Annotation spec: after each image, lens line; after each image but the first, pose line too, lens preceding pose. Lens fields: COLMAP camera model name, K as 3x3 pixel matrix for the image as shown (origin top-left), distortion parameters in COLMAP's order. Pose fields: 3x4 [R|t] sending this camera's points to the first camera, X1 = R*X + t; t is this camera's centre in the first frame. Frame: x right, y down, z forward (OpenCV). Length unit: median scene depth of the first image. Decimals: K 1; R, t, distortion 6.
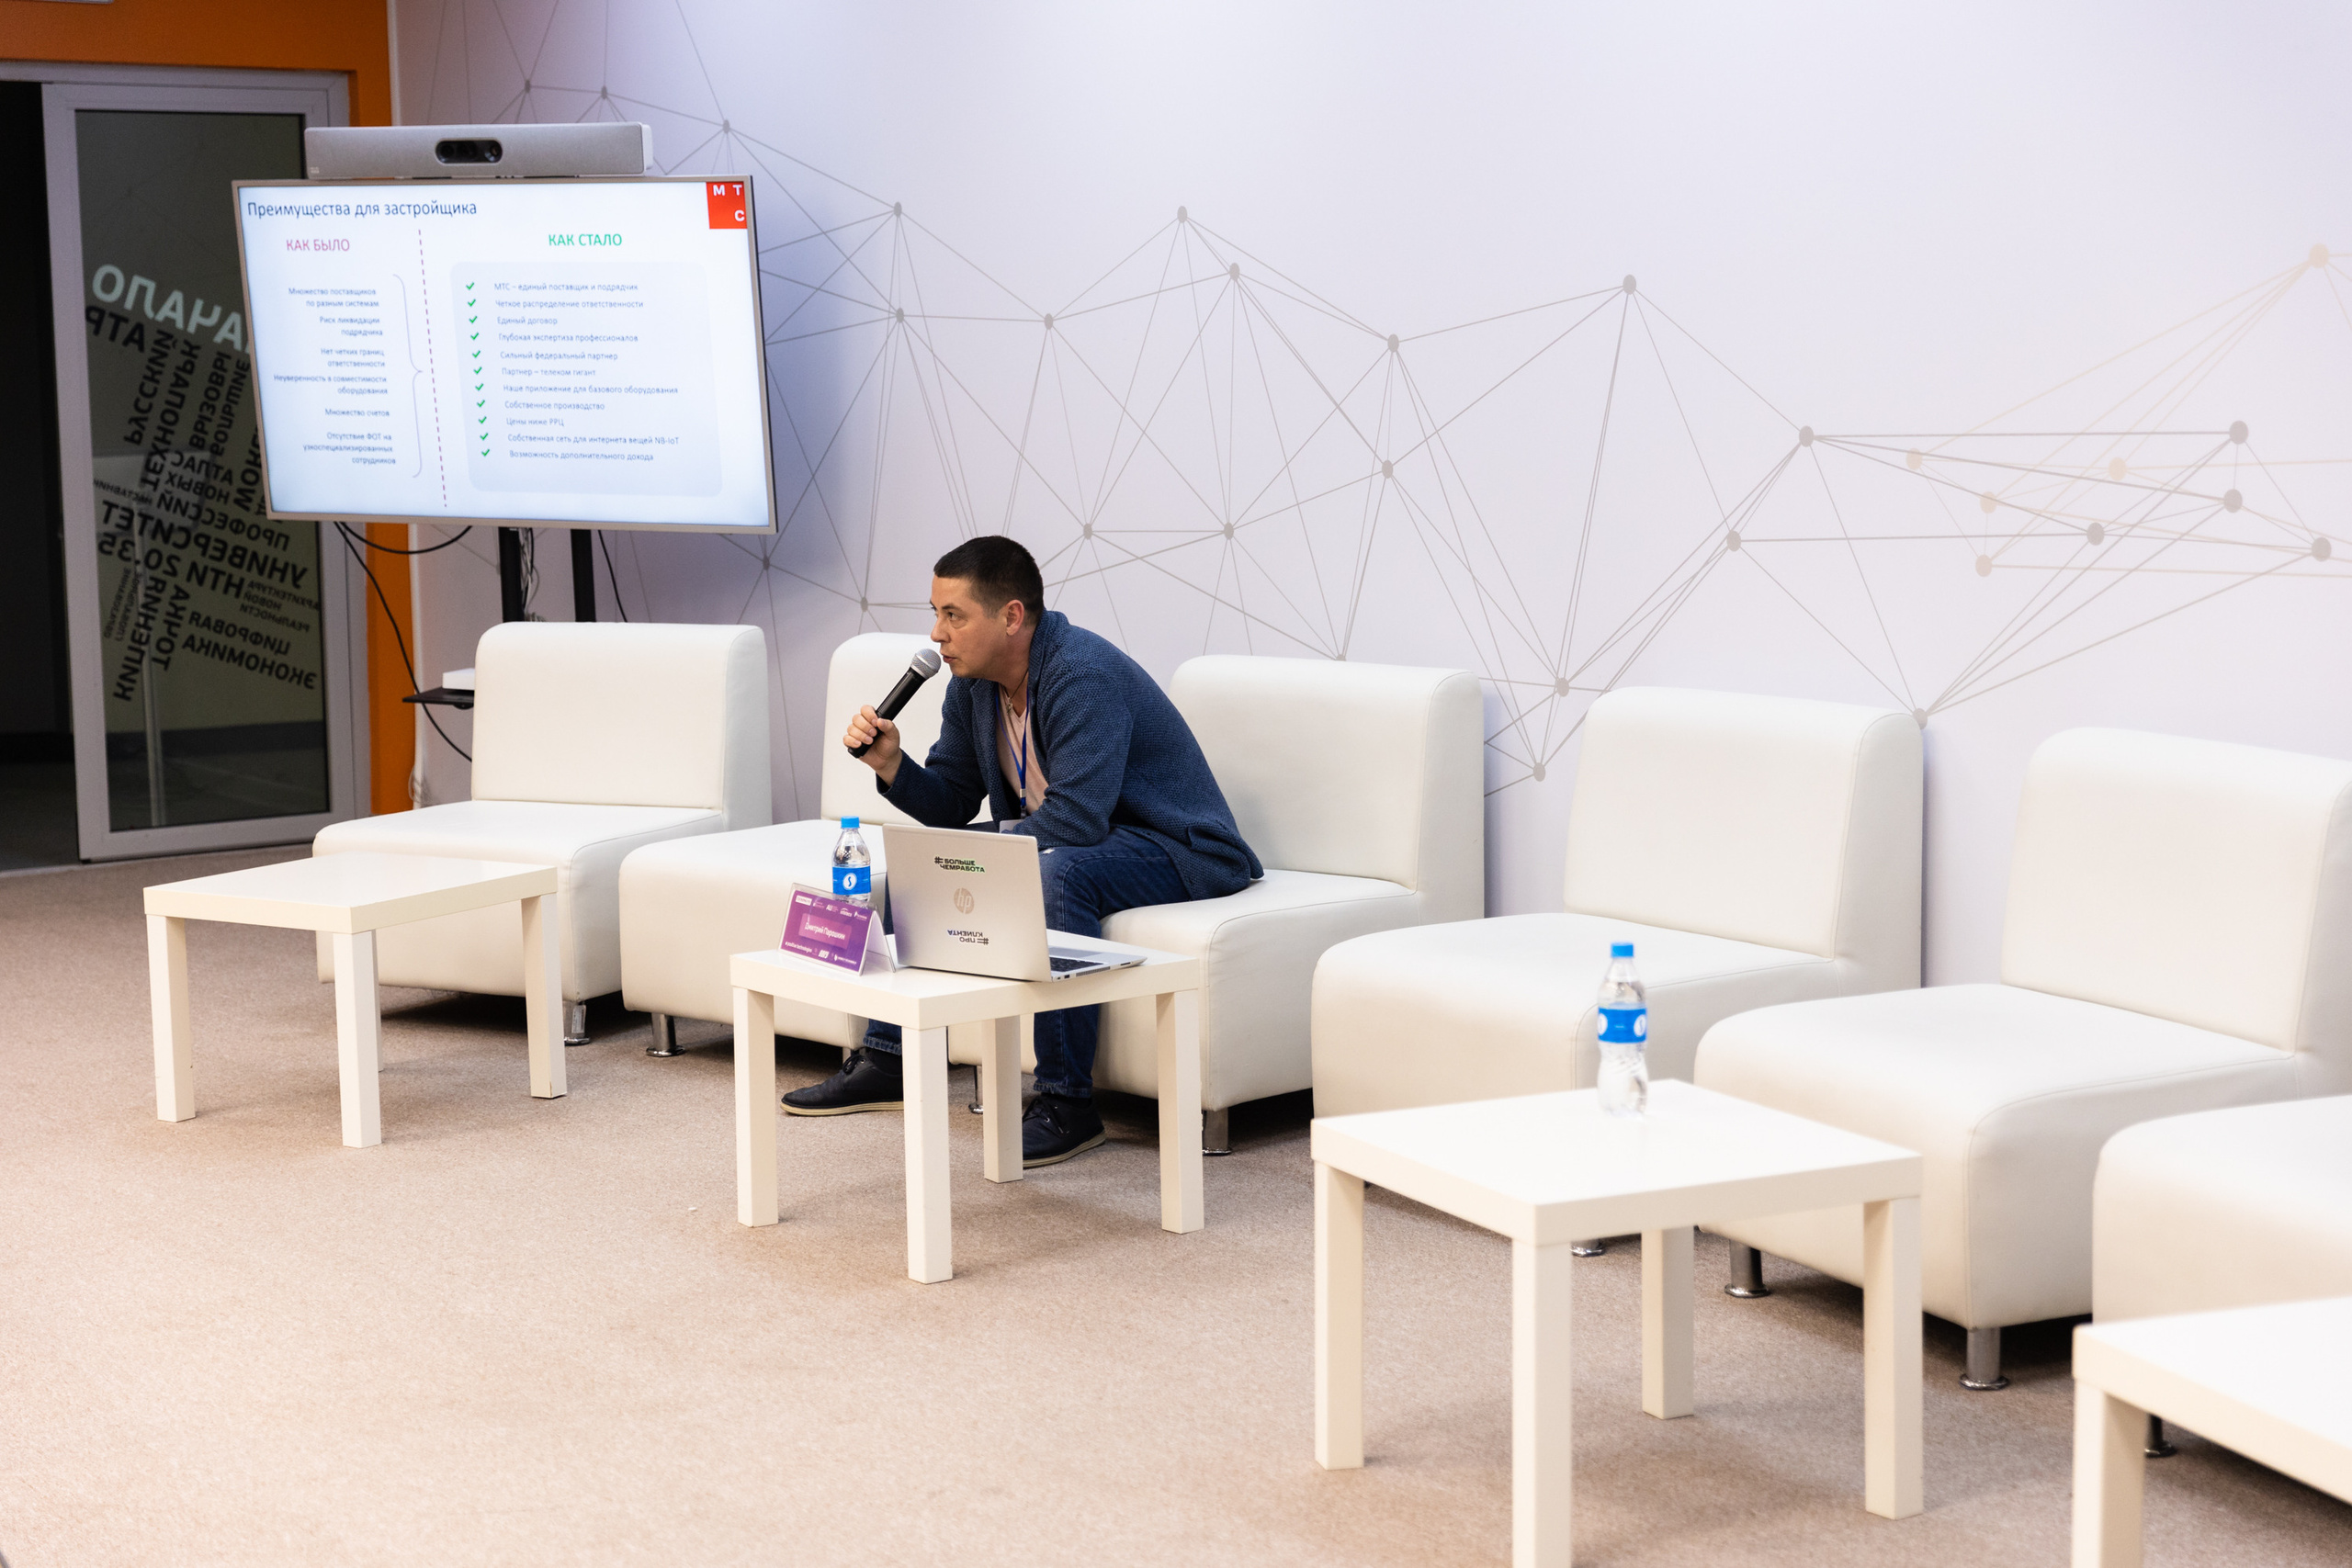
lens RADIAL K [[3837.7, 0, 1165.0], [0, 3837.7, 820.7], [0, 0, 1]] dist [0.007052, 0.000000]
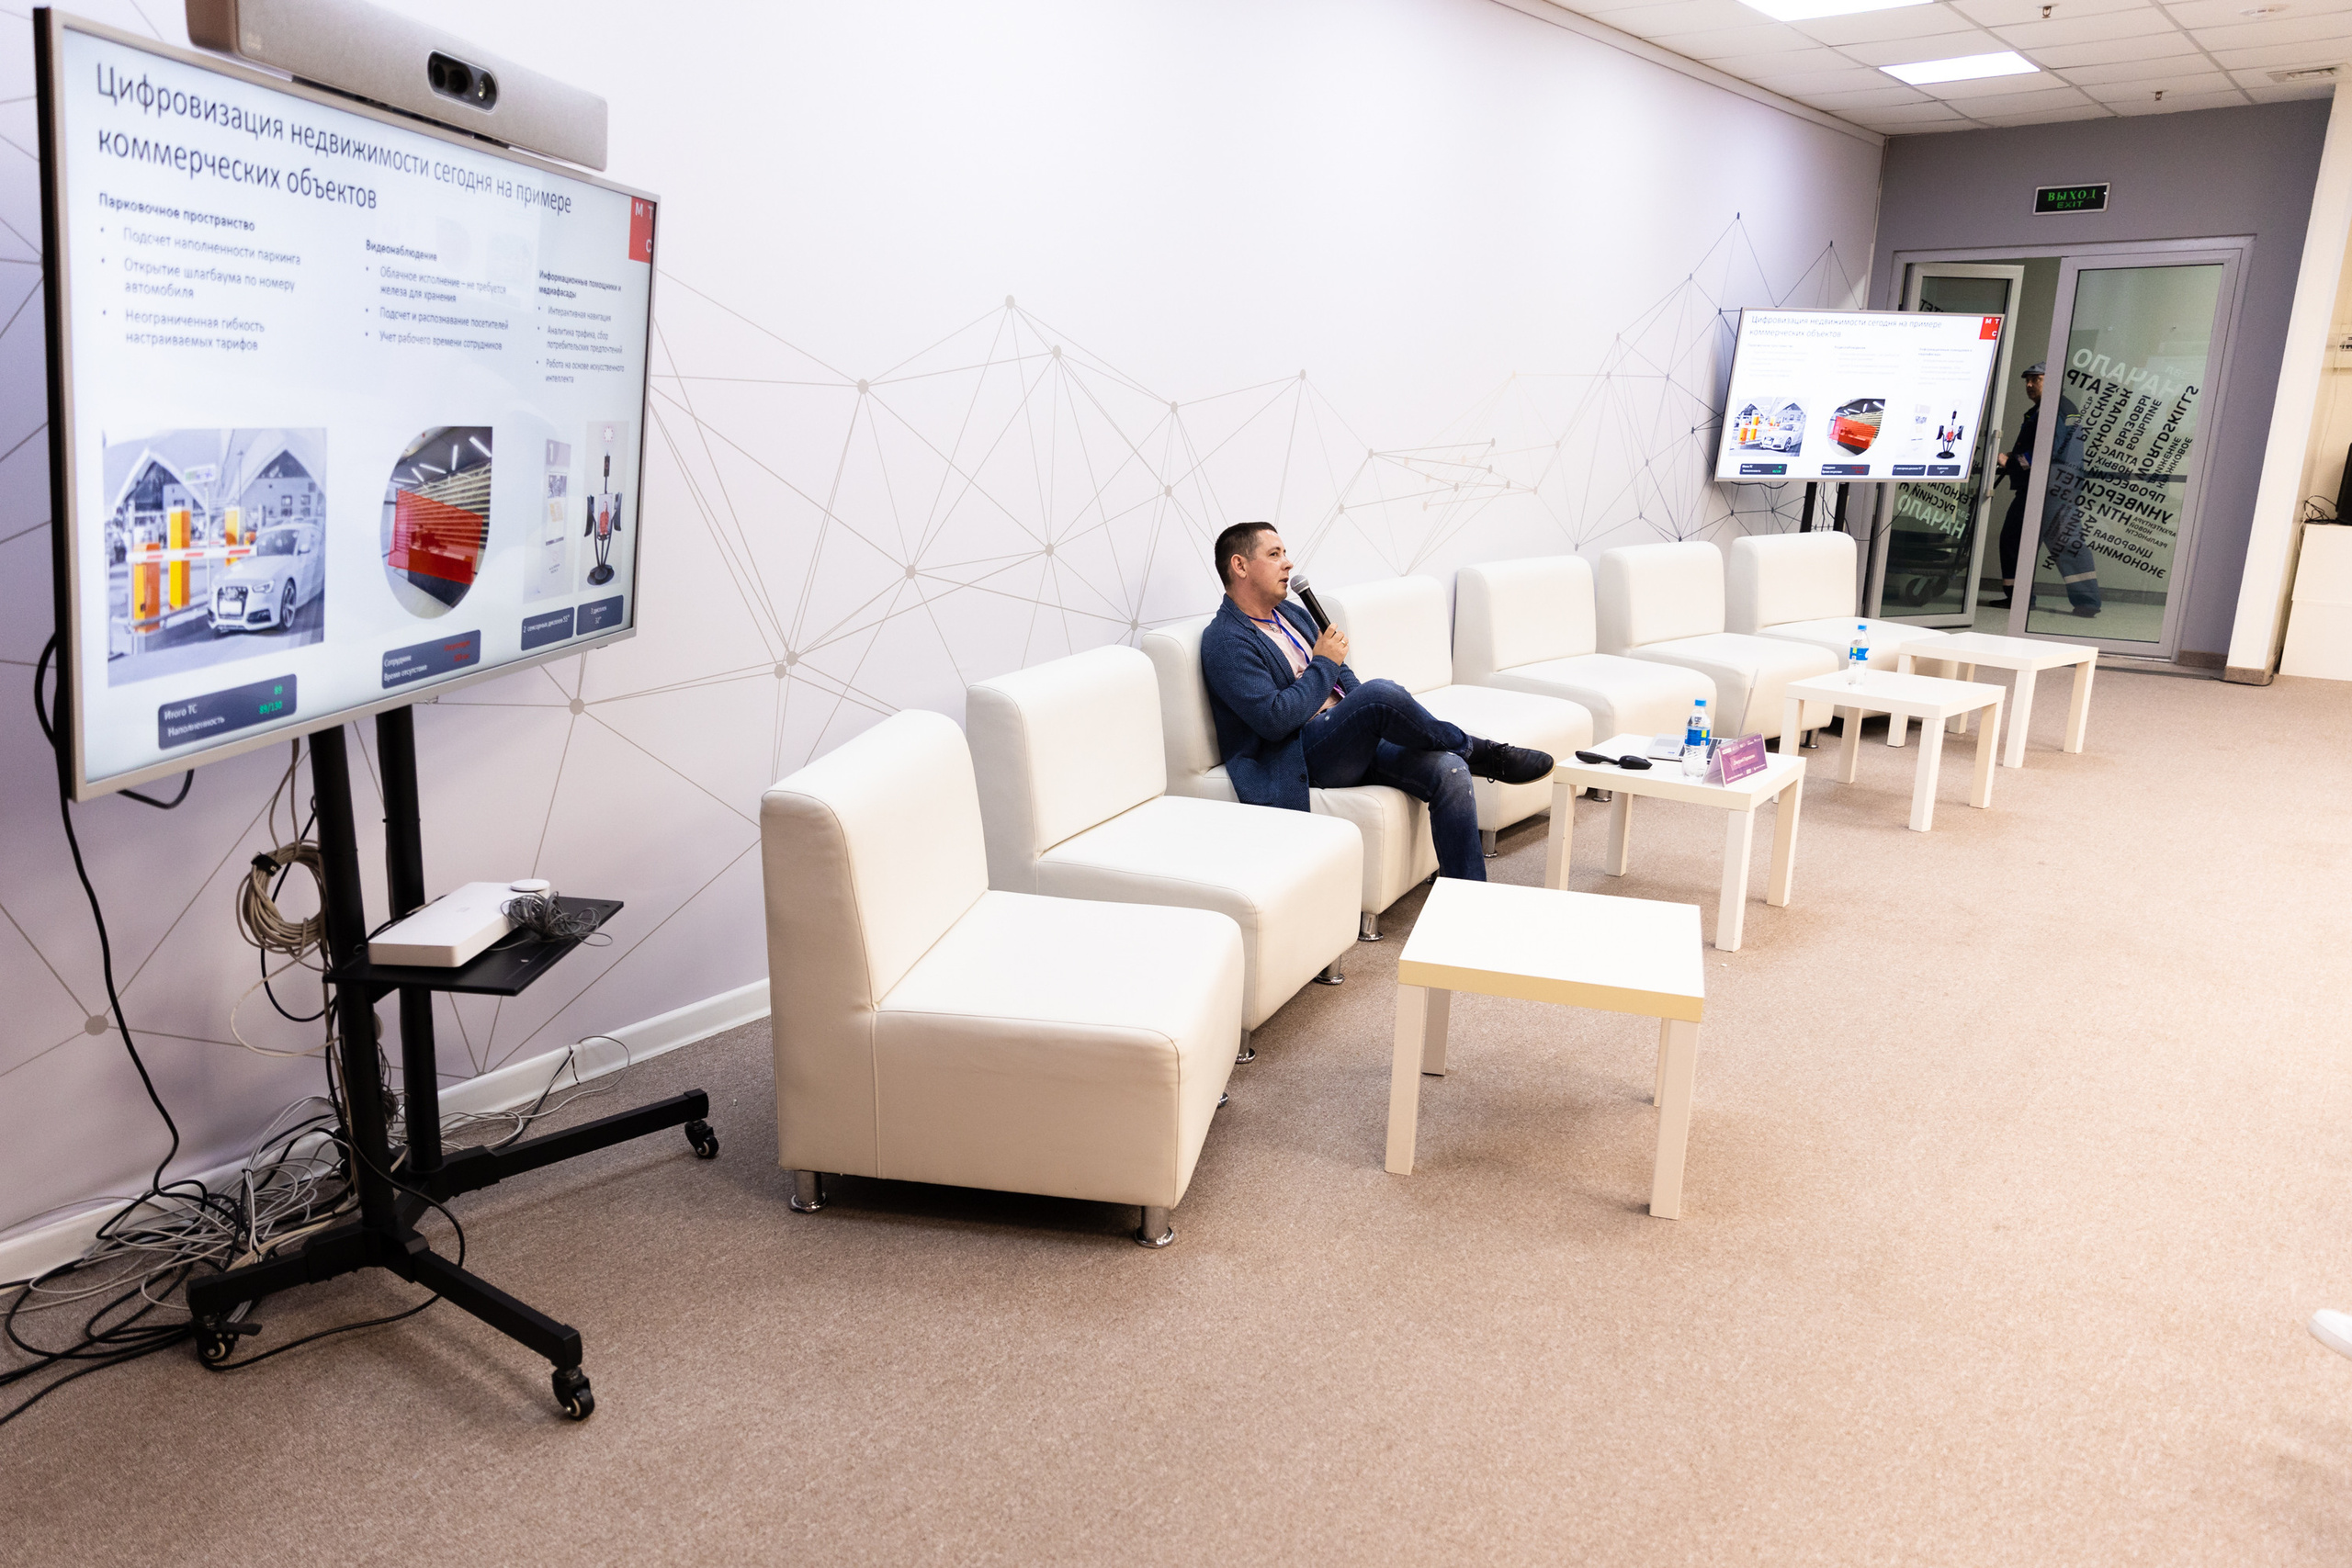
lens RADIAL K [[1626.7, 0, 1156.0], [0, 1626.7, 804.2], [0, 0, 1]] dist [0.009327, -0.006539]
pose [[-0.285772, -0.231427, 0.929933, -0.600449], [0.112947, 0.955504, 0.272499, -0.155930], [-0.951618, 0.182905, -0.246917, 1.236068]]
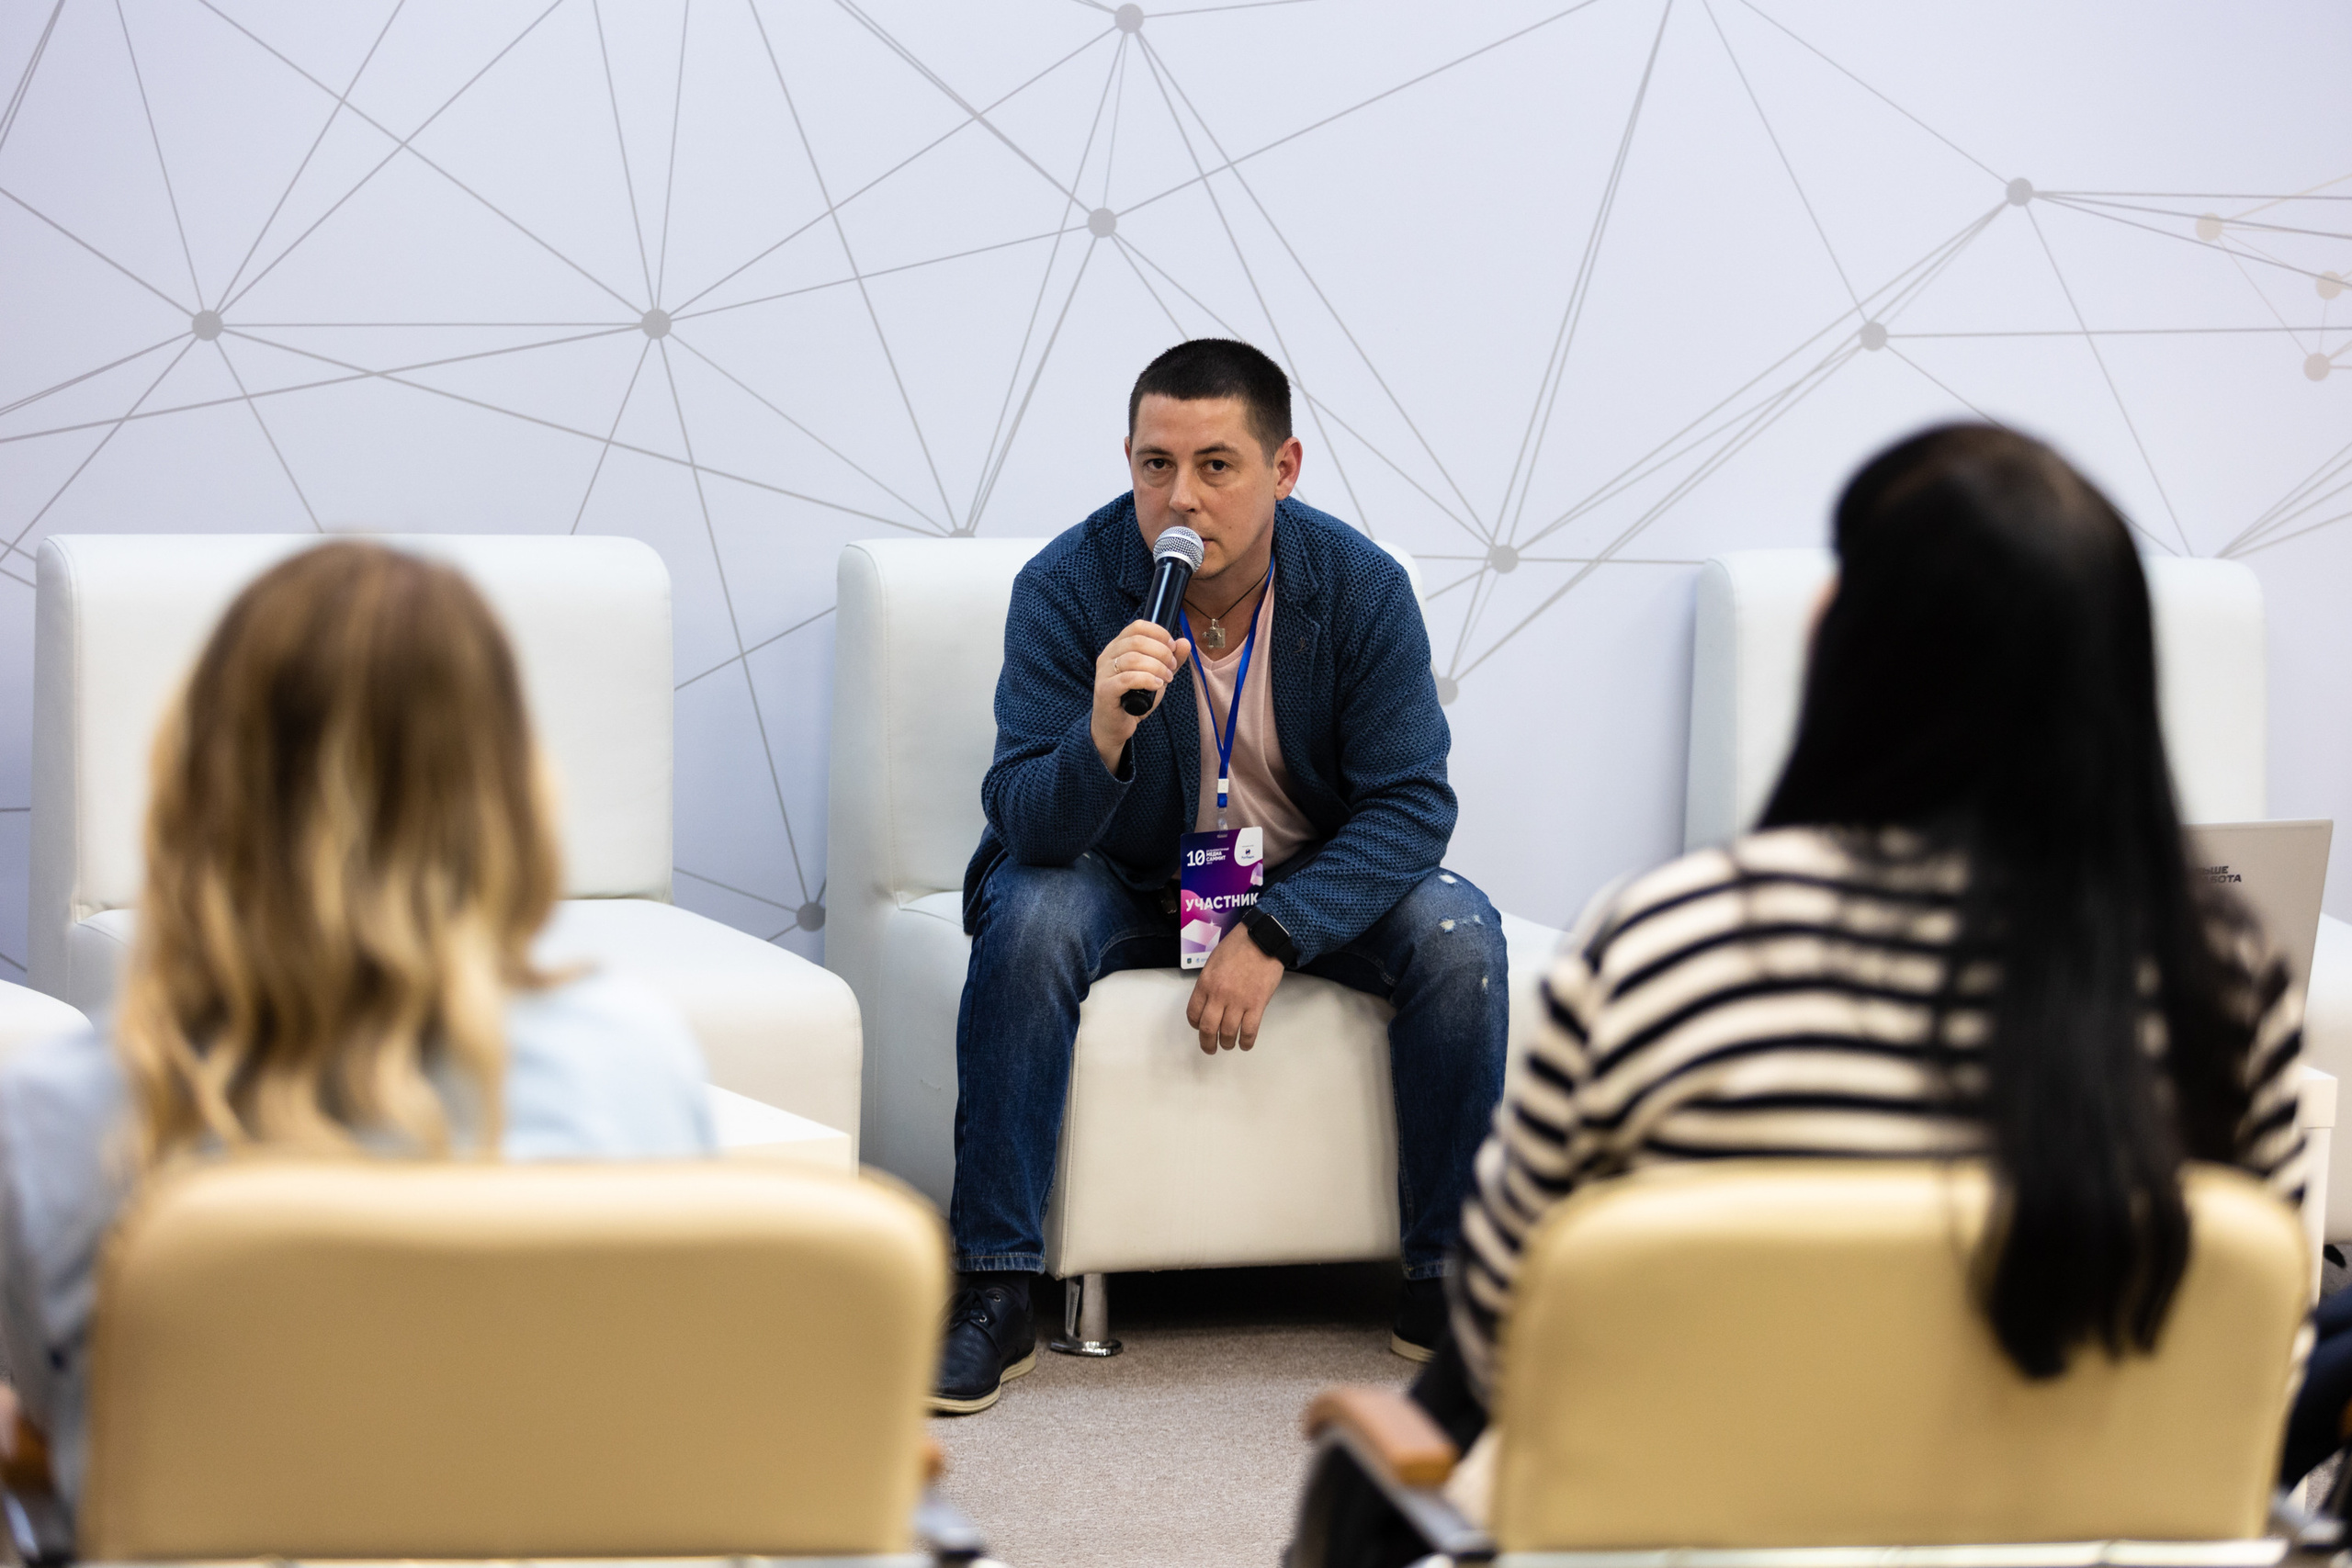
lens RADIAL K [[6386.3, 0, 1170.7], [0, 6386.3, 805.5], [0, 0, 1]] dist [-0.045851, 0.000000]
pose [[0.378698, -0.089500, 0.921183, -0.919978], [0.065970, 0.995392, 0.069589, -0.071827], [-0.923166, 0.034417, 0.382858, 0.626647]]
